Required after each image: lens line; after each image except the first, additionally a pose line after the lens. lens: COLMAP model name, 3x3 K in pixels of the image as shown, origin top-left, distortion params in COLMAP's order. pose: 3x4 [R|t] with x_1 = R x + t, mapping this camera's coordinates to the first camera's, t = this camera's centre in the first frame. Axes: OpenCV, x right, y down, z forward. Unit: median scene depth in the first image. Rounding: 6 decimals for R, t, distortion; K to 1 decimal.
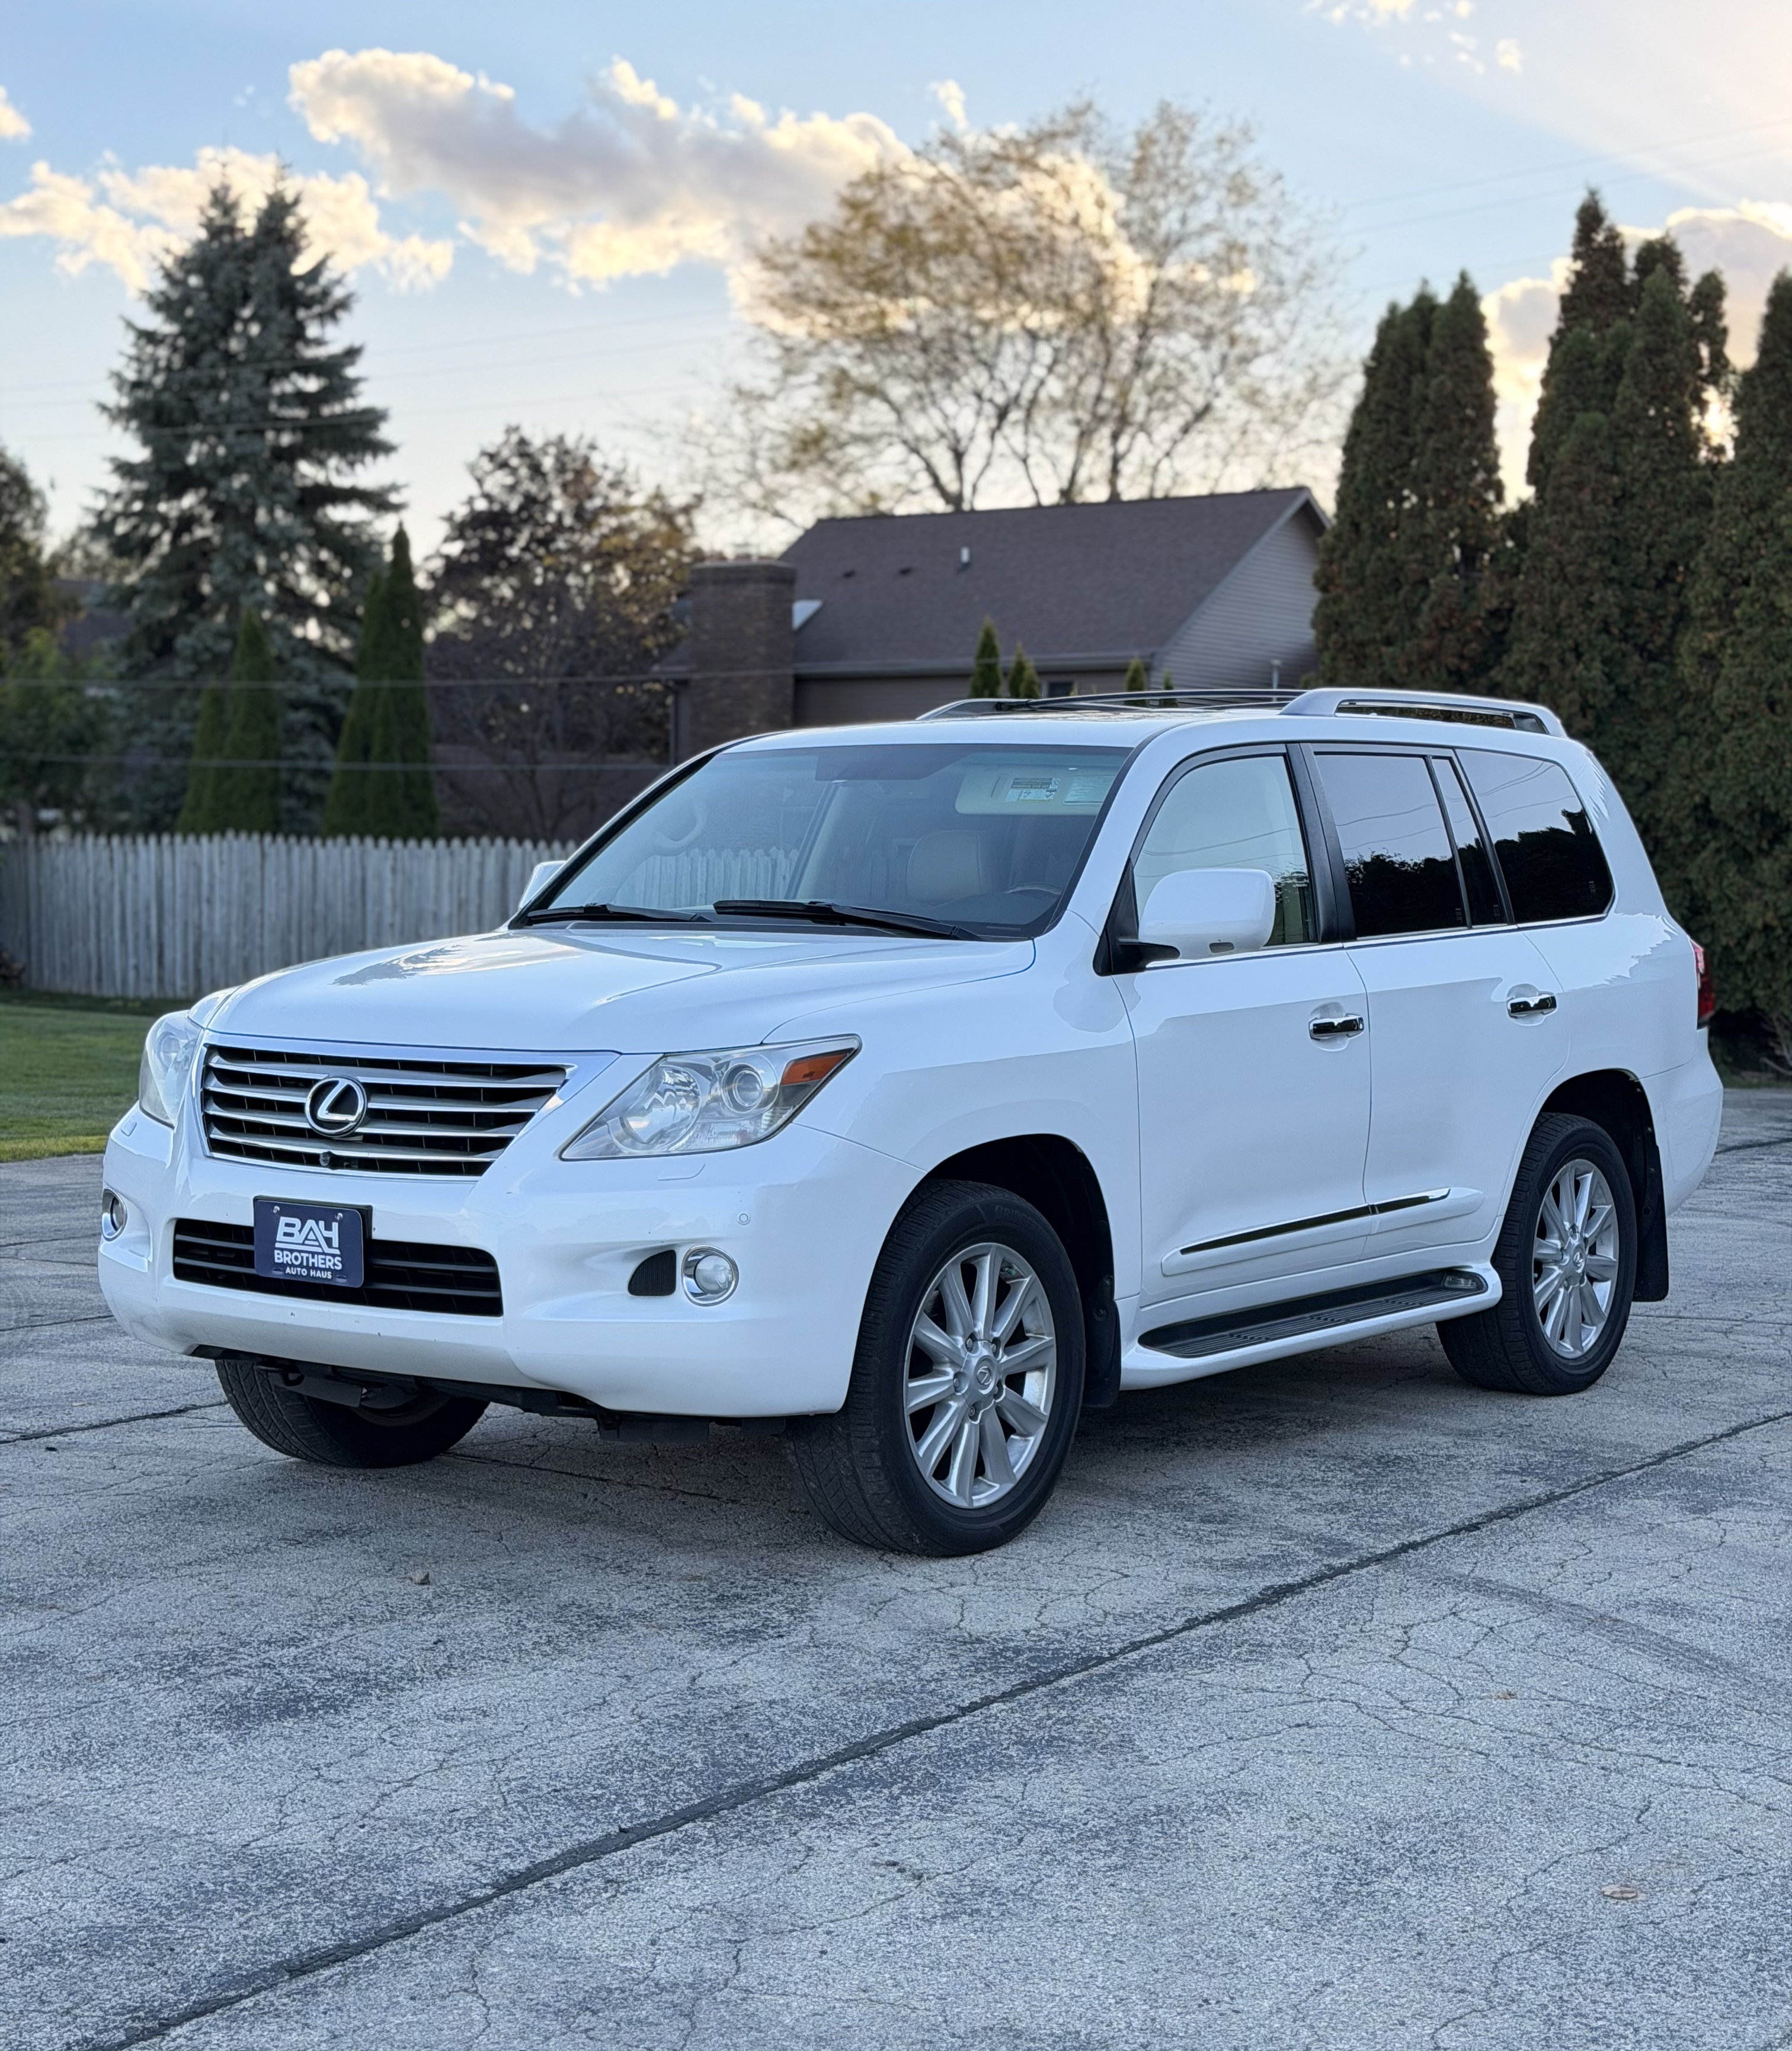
lens RADIAL K [[3434.7, 0, 896.0], [0, 3434.7, 1025.5], [0, 0, 1]] dist [0.059313, 0.318209]
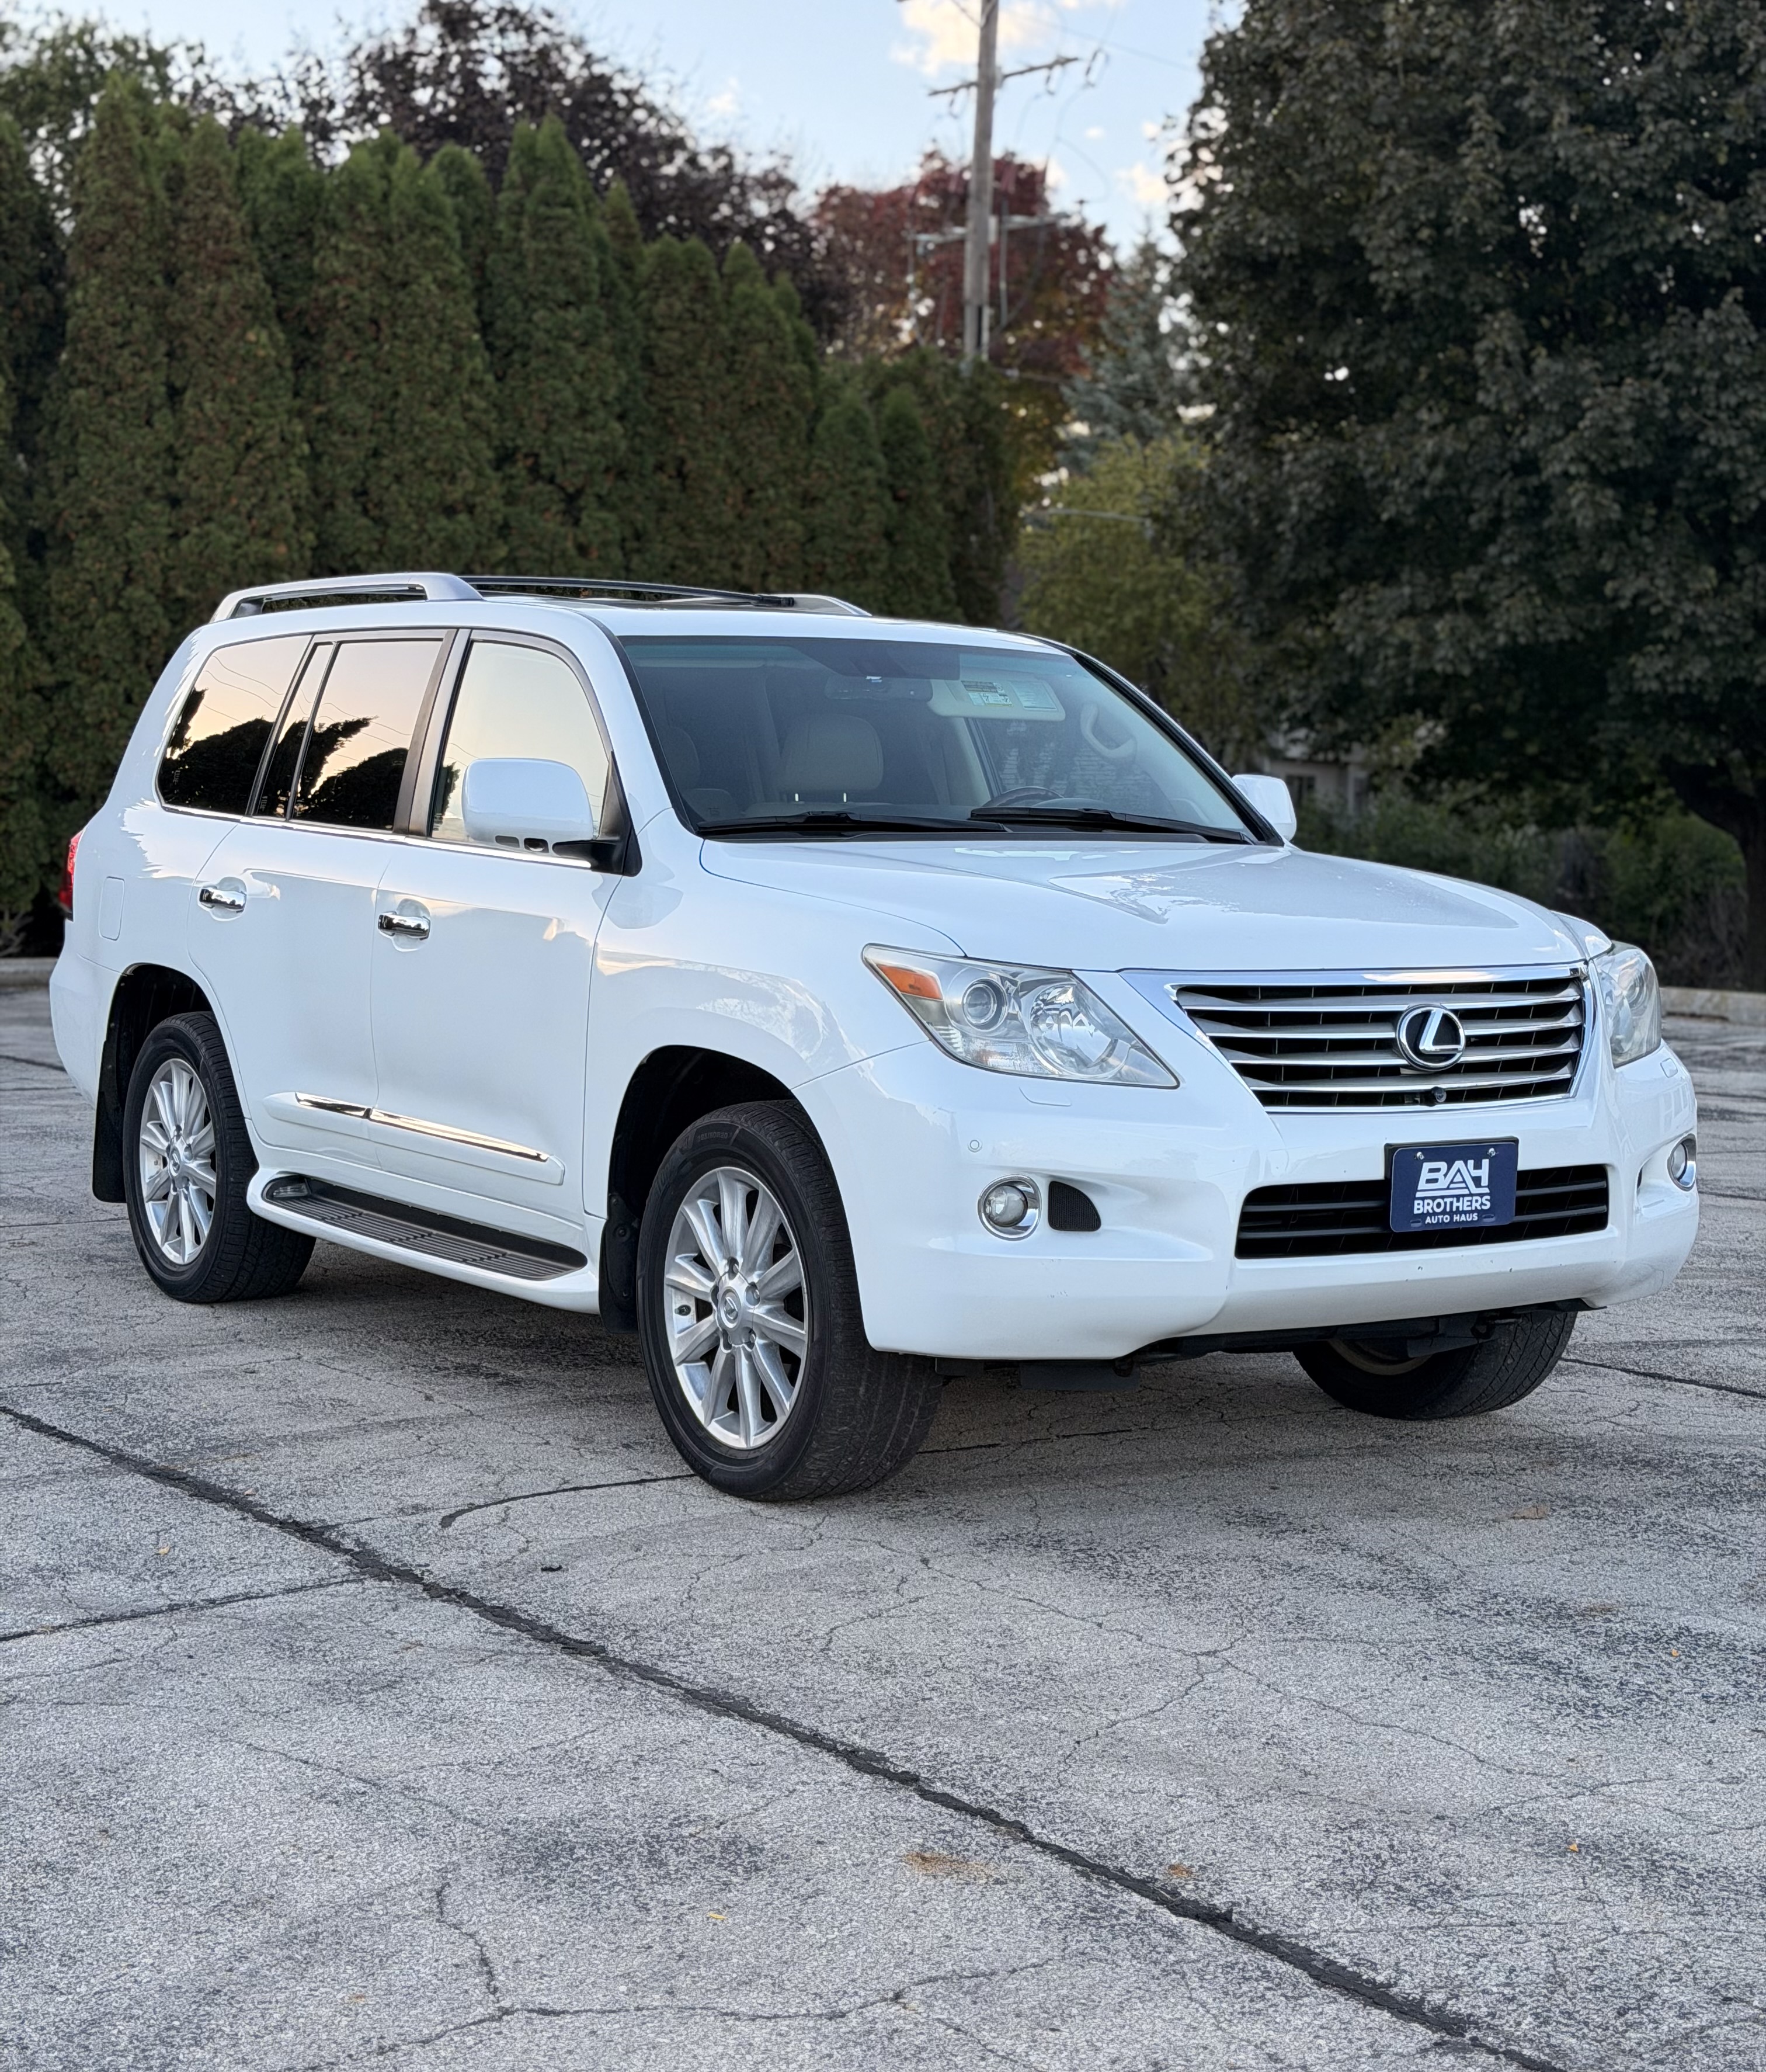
lens RADIAL K [[3310.0, 0, 875.5], [0, 3310.0, 1032.5], [0, 0, 1]] dist [0.023109, 1.460963]
pose [[0.343301, -0.071887, 0.936470, -1.050040], [0.032073, 0.997382, 0.064805, -0.040403], [-0.938678, 0.007787, 0.344708, 0.835831]]
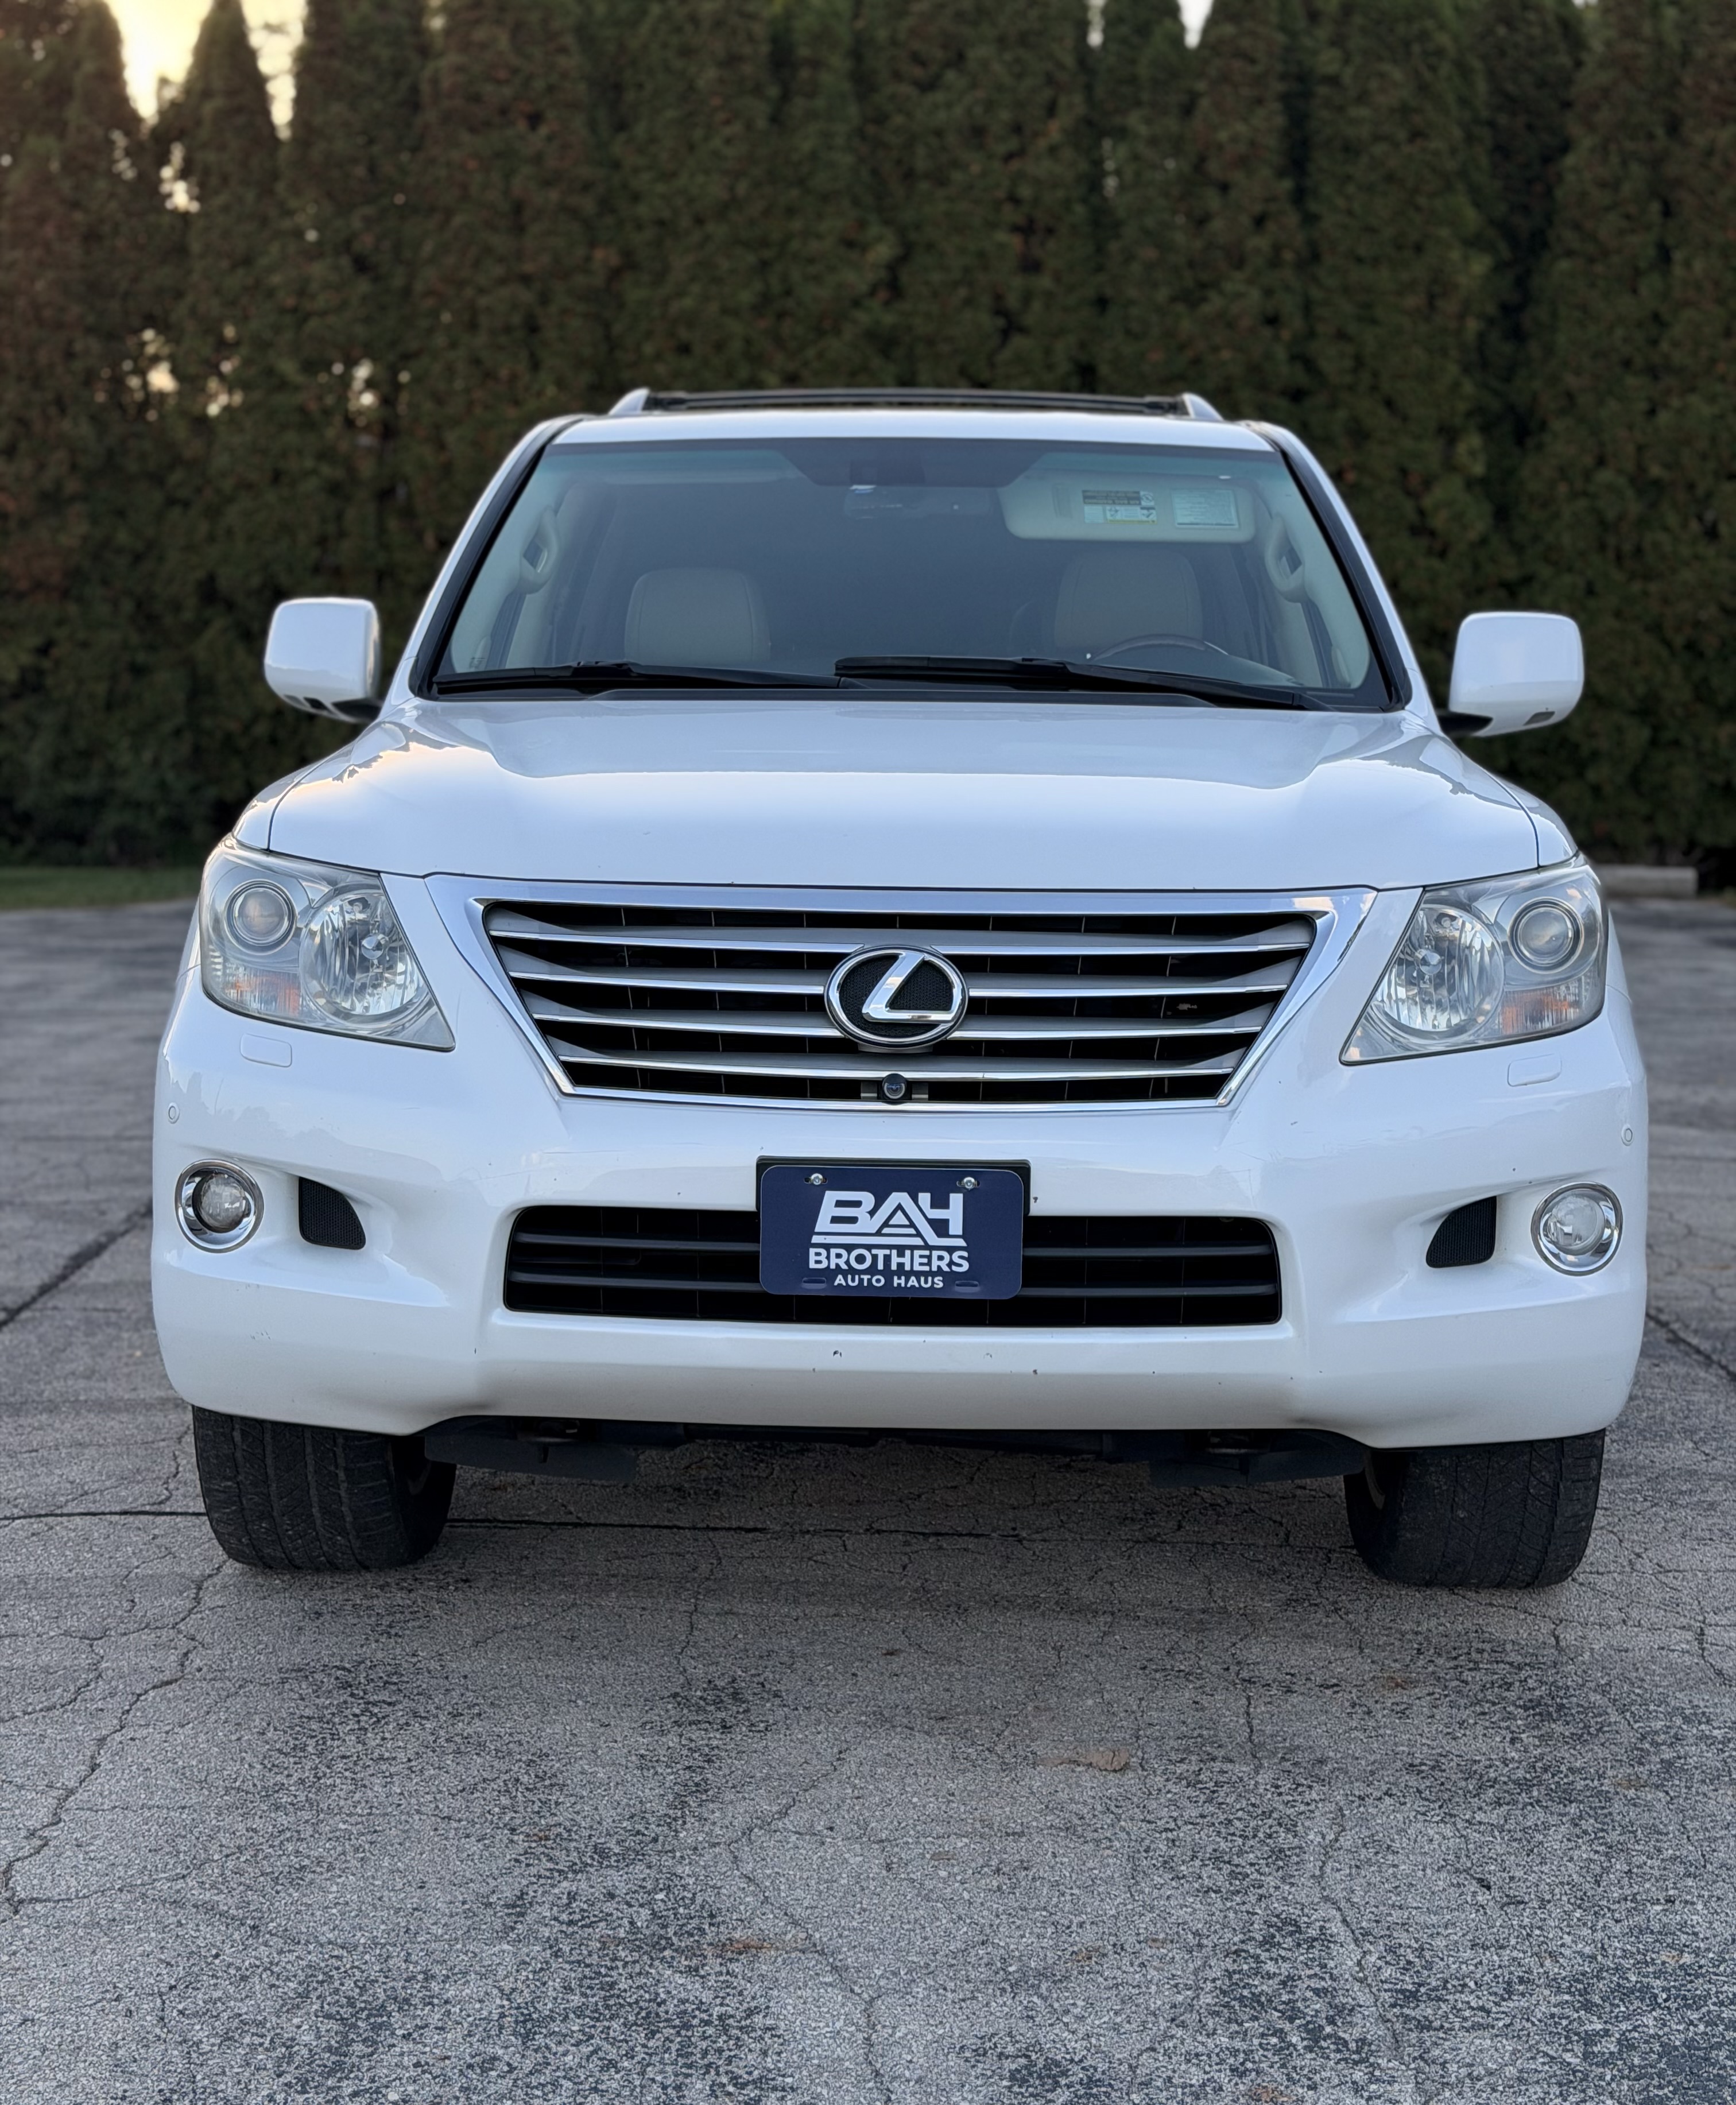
lens RADIAL K [[3239.1, 0, 868.0], [0, 3239.1, 1052.5], [0, 0, 1]] dist [0.157627, 0.011693]
pose [[0.815560, -0.064511, 0.575066, -0.488923], [0.021918, 0.996497, 0.080703, -0.012099], [-0.578257, -0.053214, 0.814117, 0.550843]]
